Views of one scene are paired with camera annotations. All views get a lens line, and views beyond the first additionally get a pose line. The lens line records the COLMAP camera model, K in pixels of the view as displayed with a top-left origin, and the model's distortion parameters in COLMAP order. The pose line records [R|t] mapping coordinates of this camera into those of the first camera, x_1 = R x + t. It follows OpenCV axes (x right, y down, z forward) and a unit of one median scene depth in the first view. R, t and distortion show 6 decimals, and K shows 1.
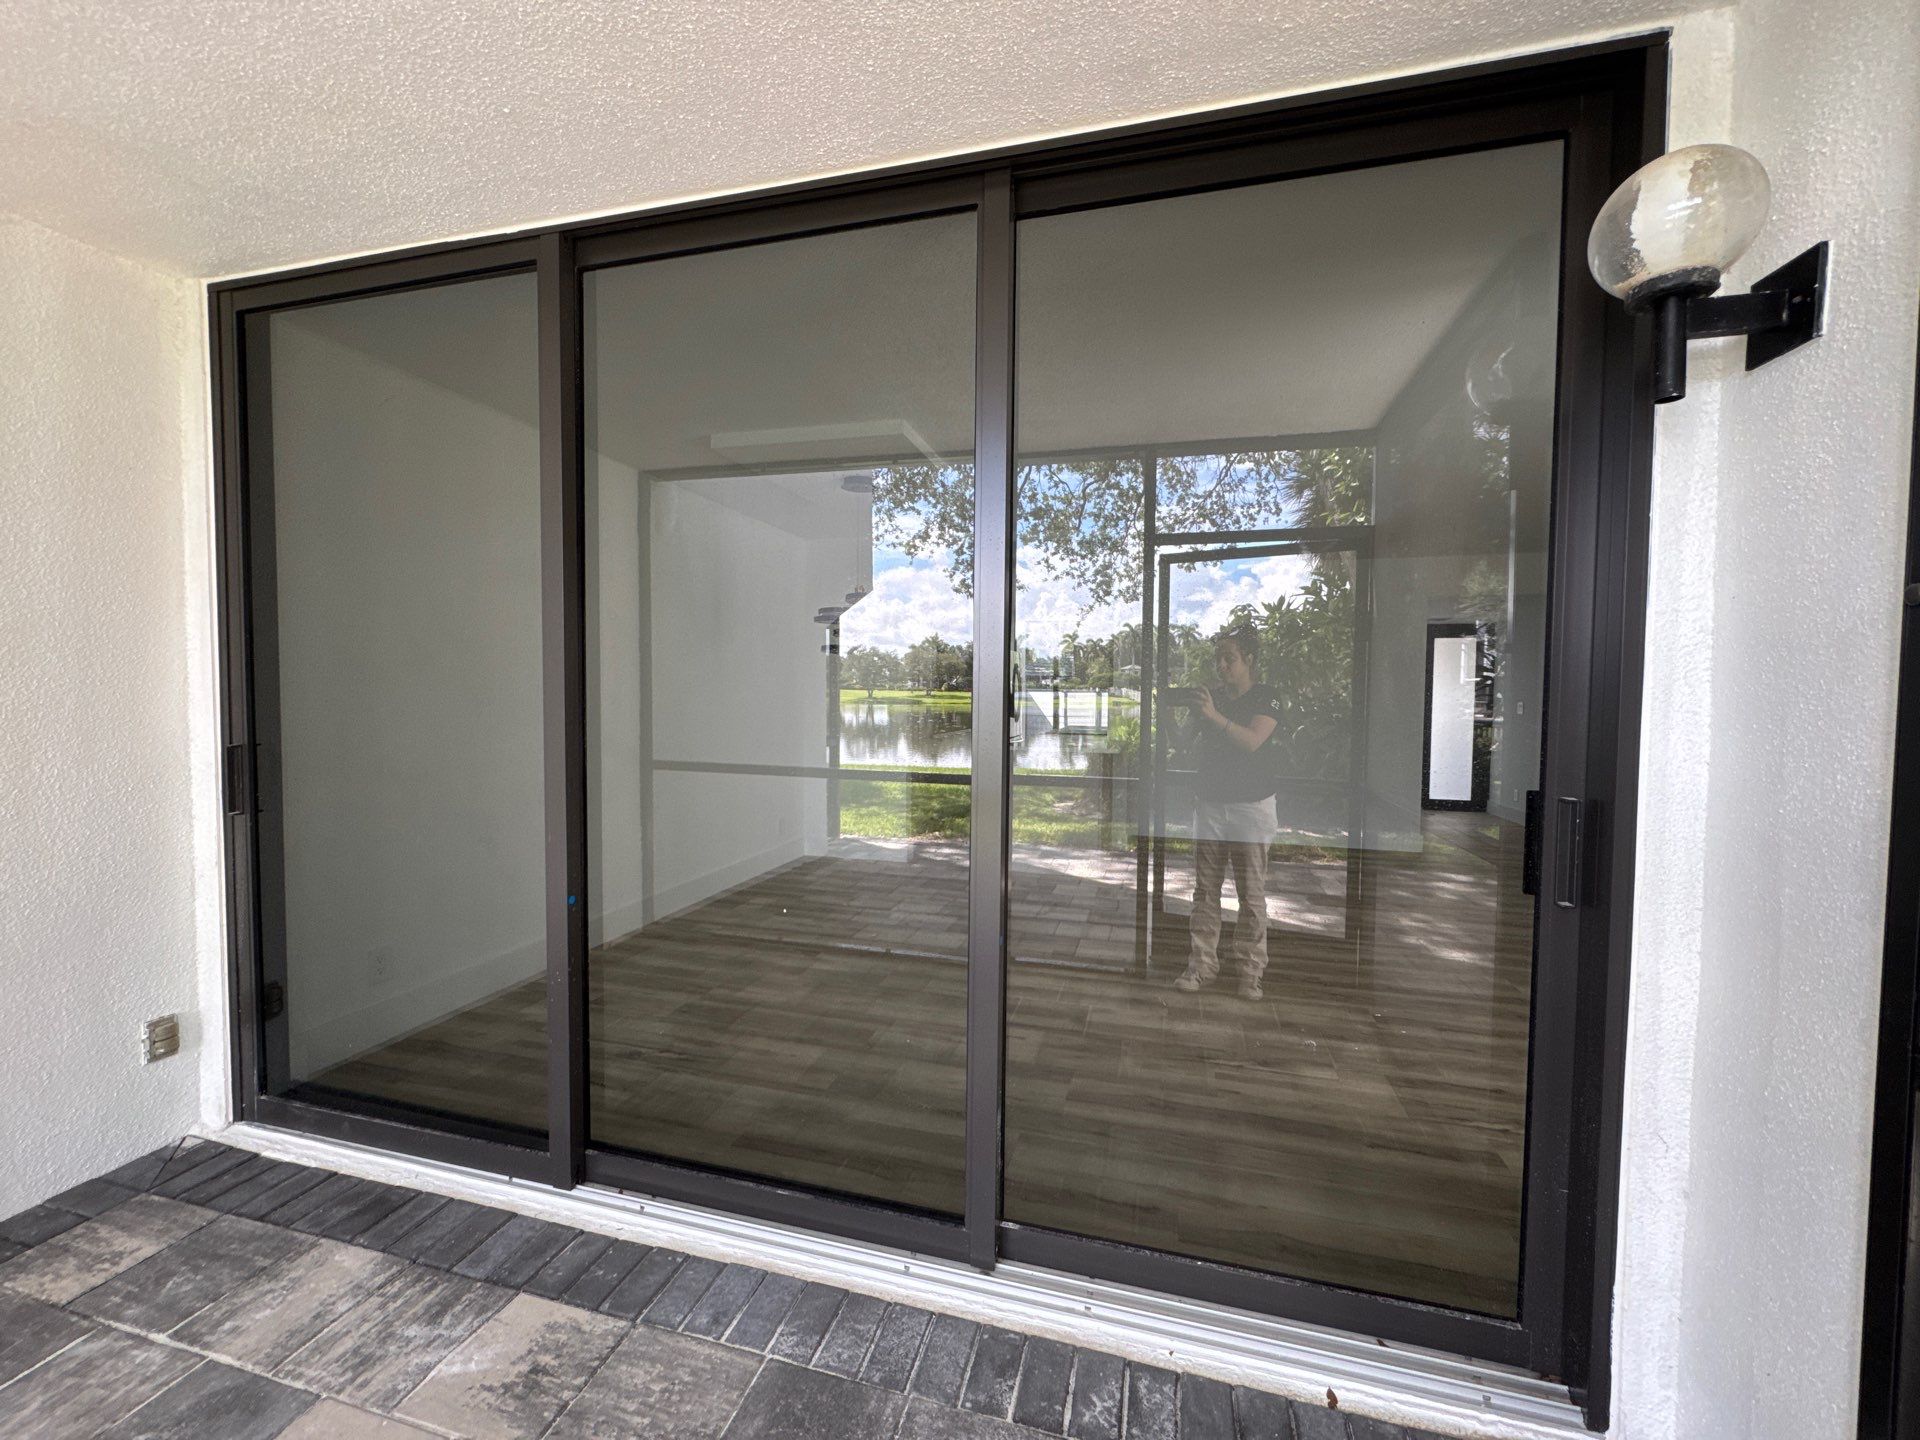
lens RADIAL K [[753.9, 0, 973.1], [0, 753.9, 729.7], [0, 0, 1]] dist [-0.000043, -0.000326]
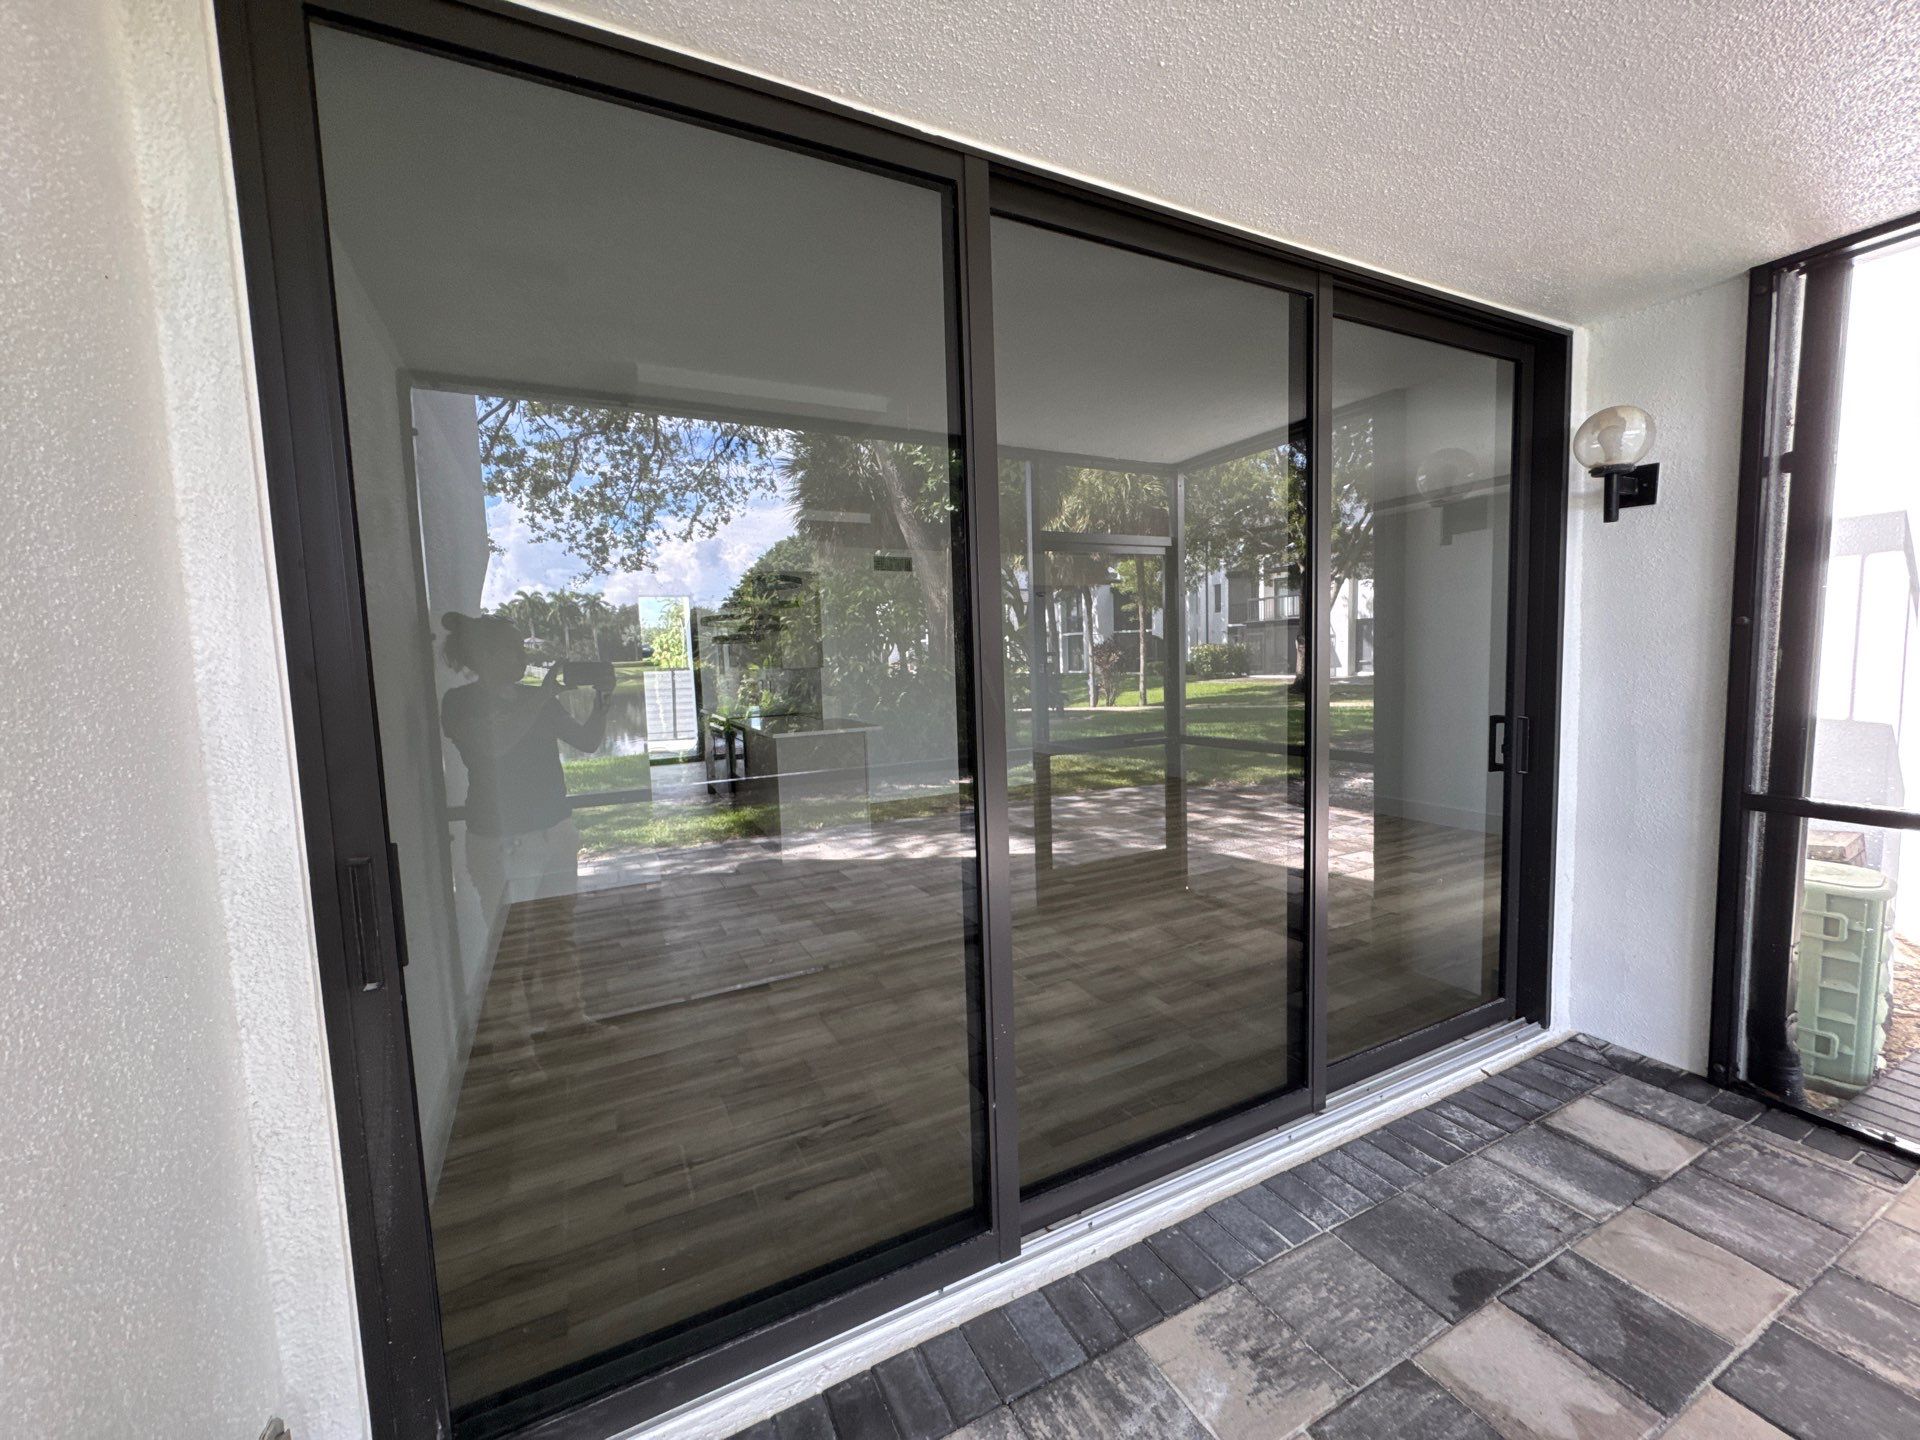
lens RADIAL K [[771.9, 0, 956.0], [0, 771.9, 716.5], [0, 0, 1]] dist [0.009968, -0.000069]
pose [[0.741162, -0.087705, 0.665572, -1.166899], [0.075460, 0.996030, 0.047221, -0.074605], [-0.667071, 0.015226, 0.744838, 0.361999]]
